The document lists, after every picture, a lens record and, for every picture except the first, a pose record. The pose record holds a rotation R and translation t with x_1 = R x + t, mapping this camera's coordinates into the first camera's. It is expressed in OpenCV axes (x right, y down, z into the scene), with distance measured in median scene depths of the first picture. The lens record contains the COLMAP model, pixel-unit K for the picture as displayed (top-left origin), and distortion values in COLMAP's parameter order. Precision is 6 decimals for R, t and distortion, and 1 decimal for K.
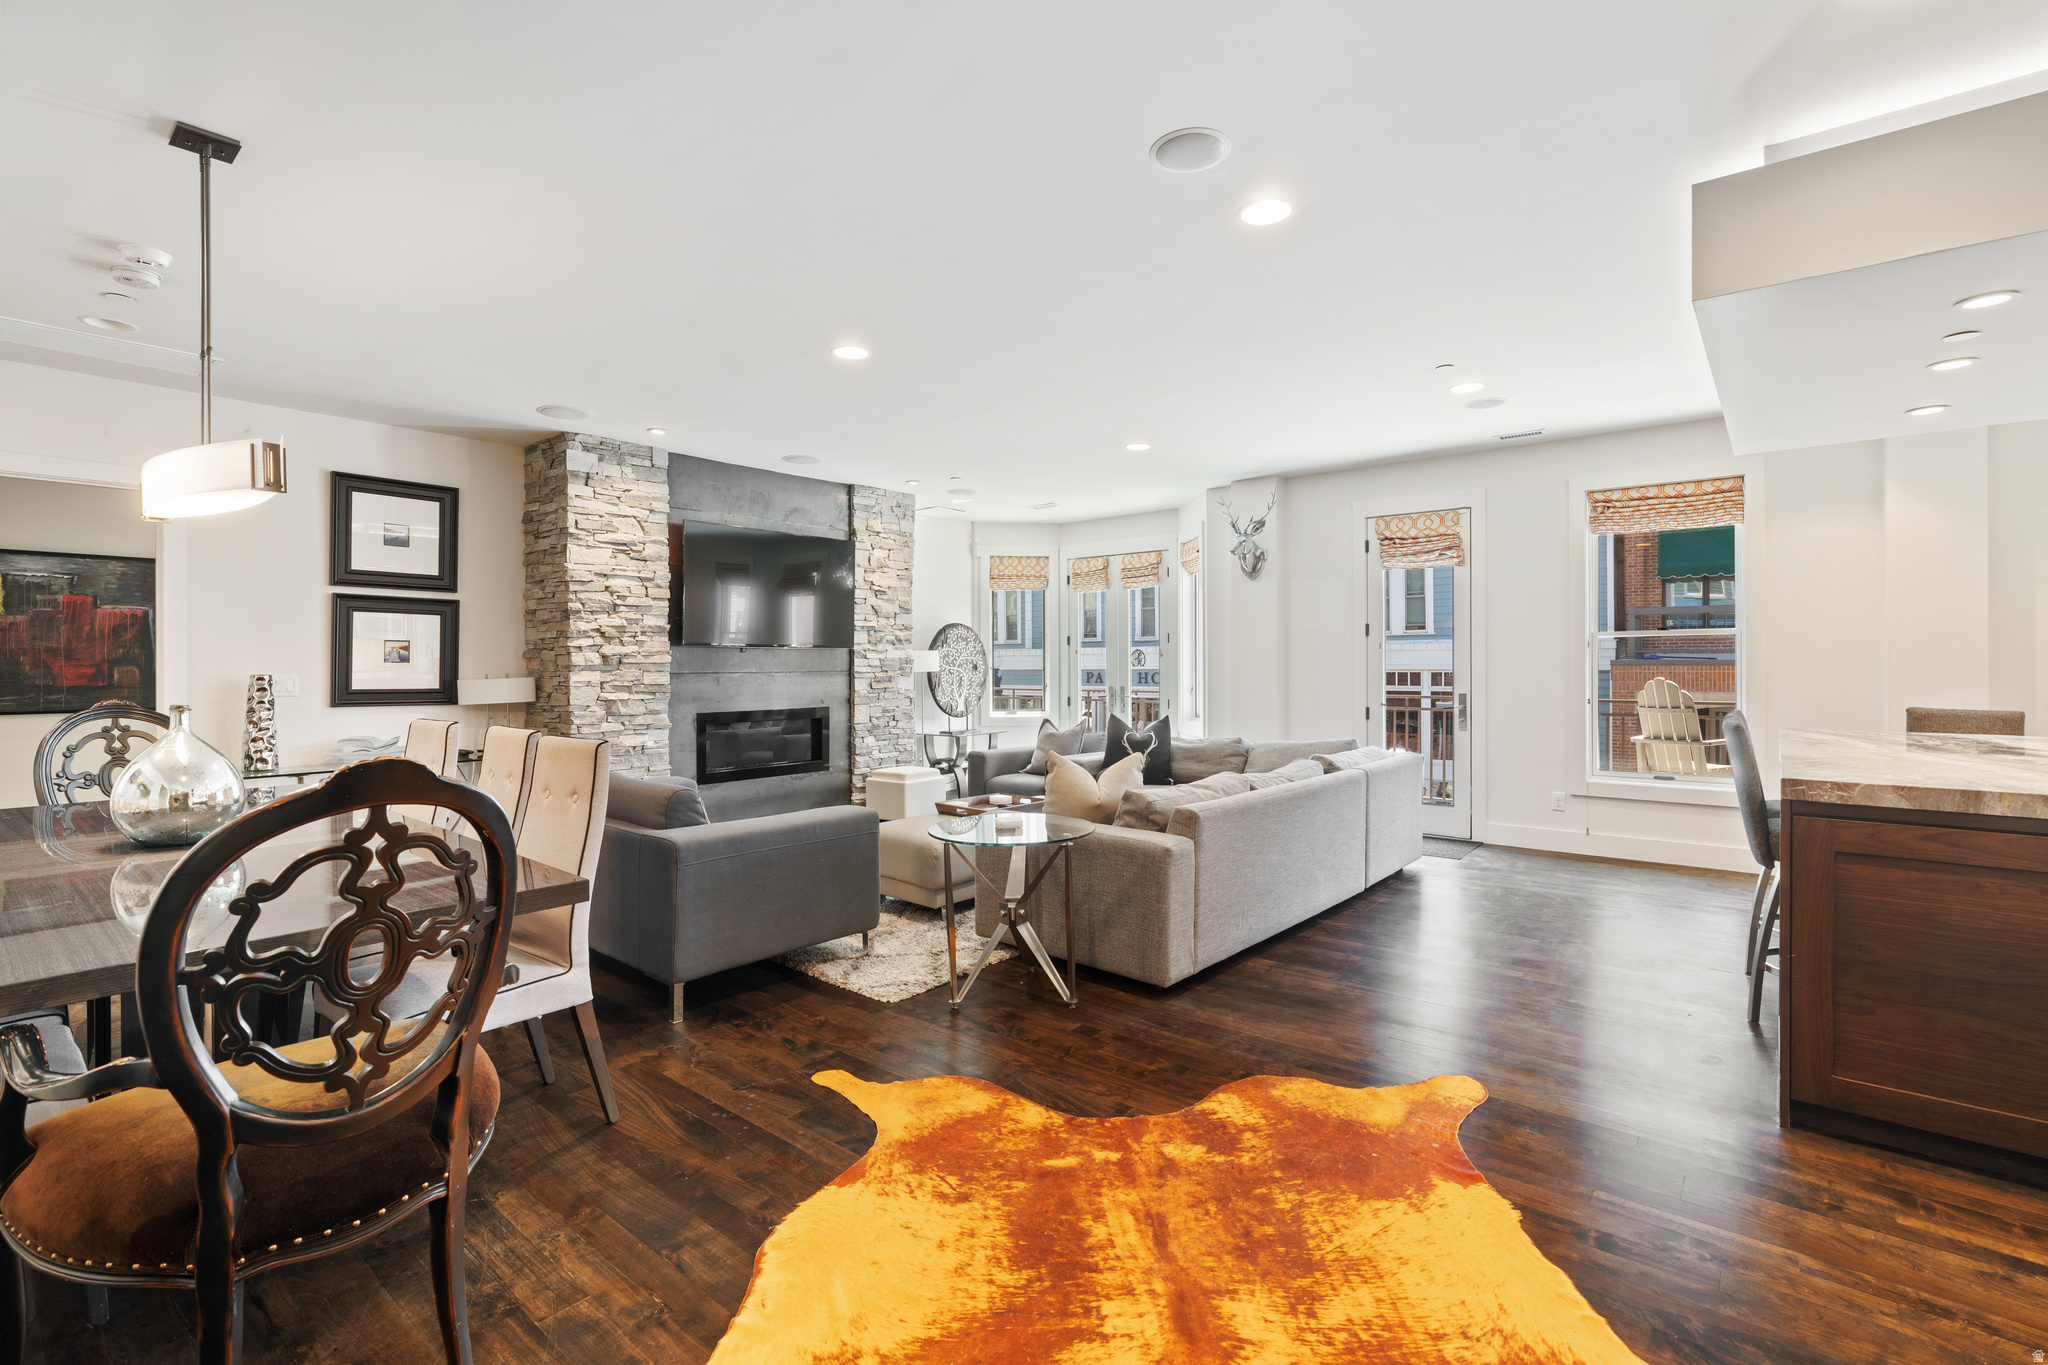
lens RADIAL K [[921.7, 0, 1021.9], [0, 921.7, 666.2], [0, 0, 1]] dist [-0.004994, 0.000205]
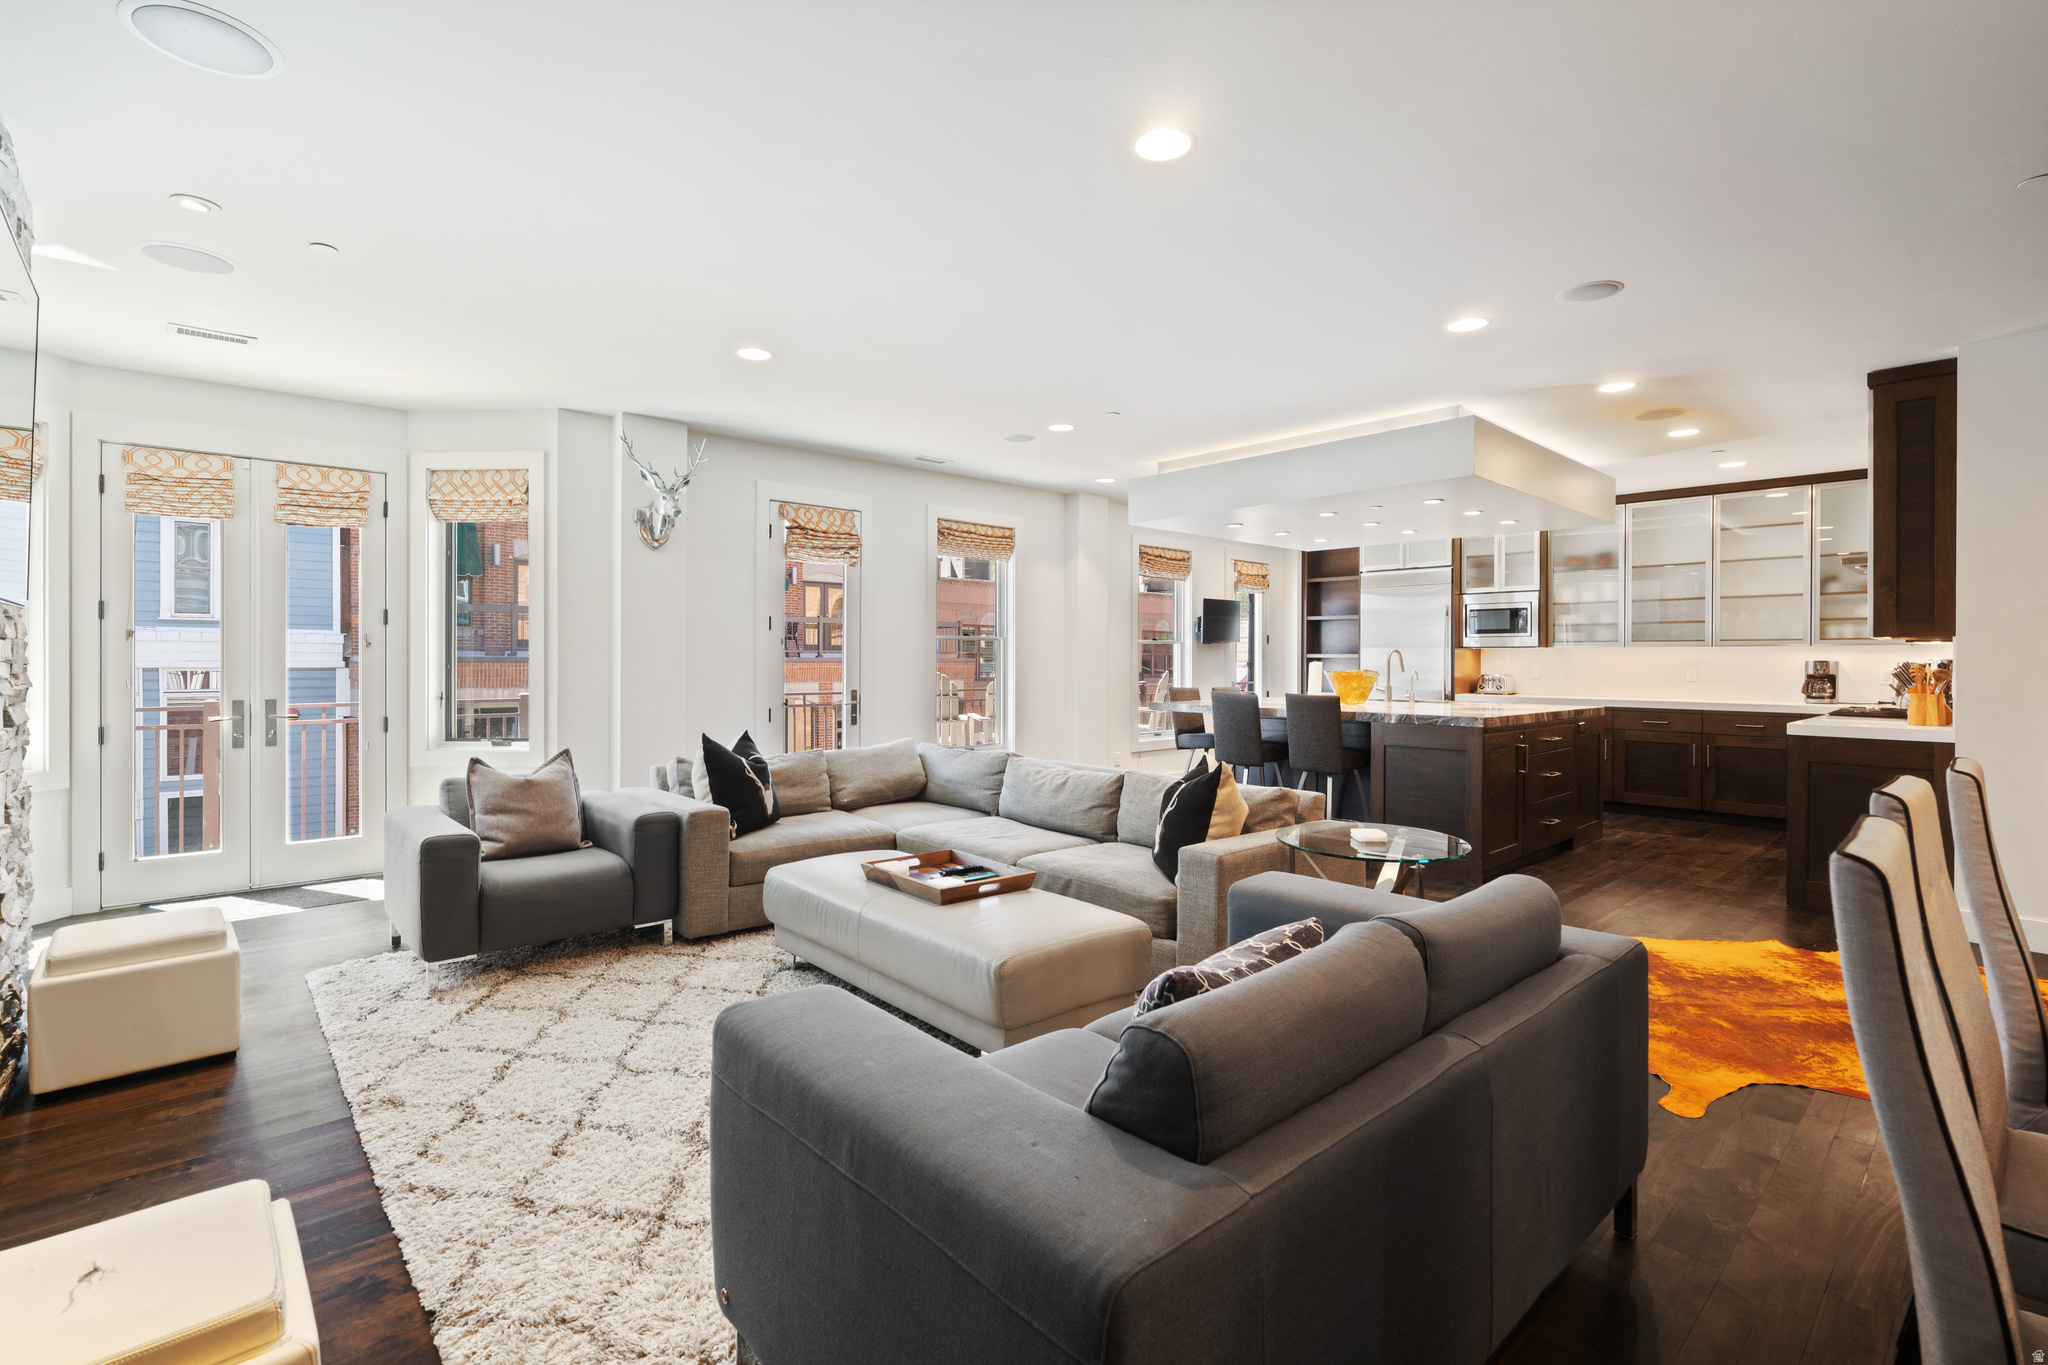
lens RADIAL K [[930.4, 0, 1022.0], [0, 930.4, 663.8], [0, 0, 1]] dist [-0.004188, 0.001111]
pose [[0.135475, 0.000712, 0.990780, -0.620077], [-0.001319, 0.999999, -0.000539, 0.001302], [-0.990780, -0.001234, 0.135476, 0.777369]]
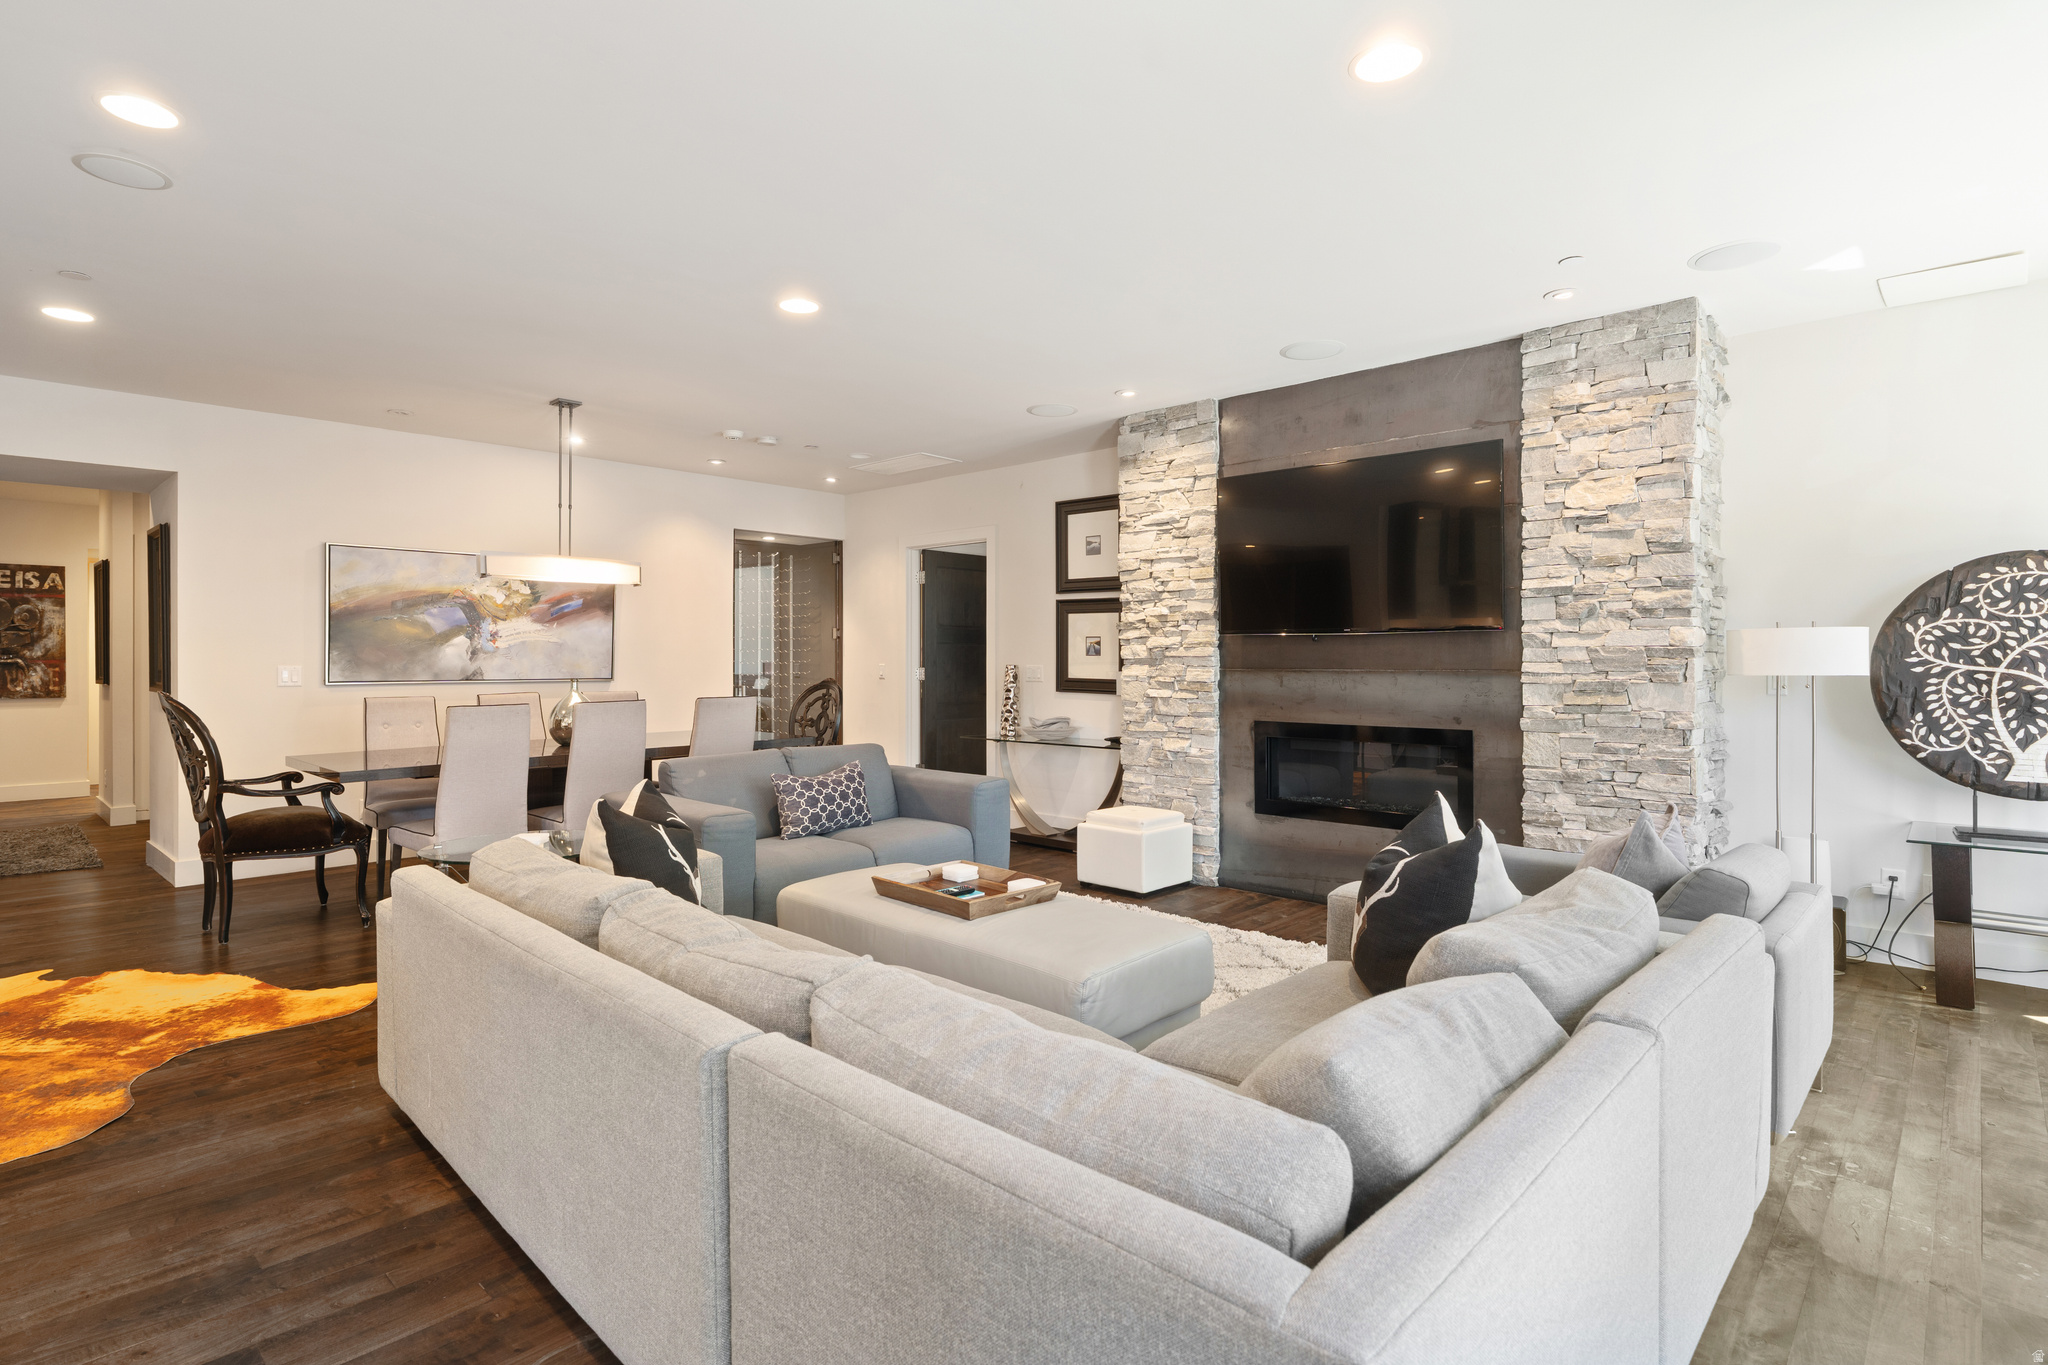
lens RADIAL K [[1017.8, 0, 1020.4], [0, 1017.8, 660.6], [0, 0, 1]] dist [-0.005766, 0.001402]
pose [[-0.061303, 0.006175, -0.998100, 0.596152], [-0.001158, 0.999980, 0.006258, -0.005721], [0.998119, 0.001540, -0.061294, 0.979446]]
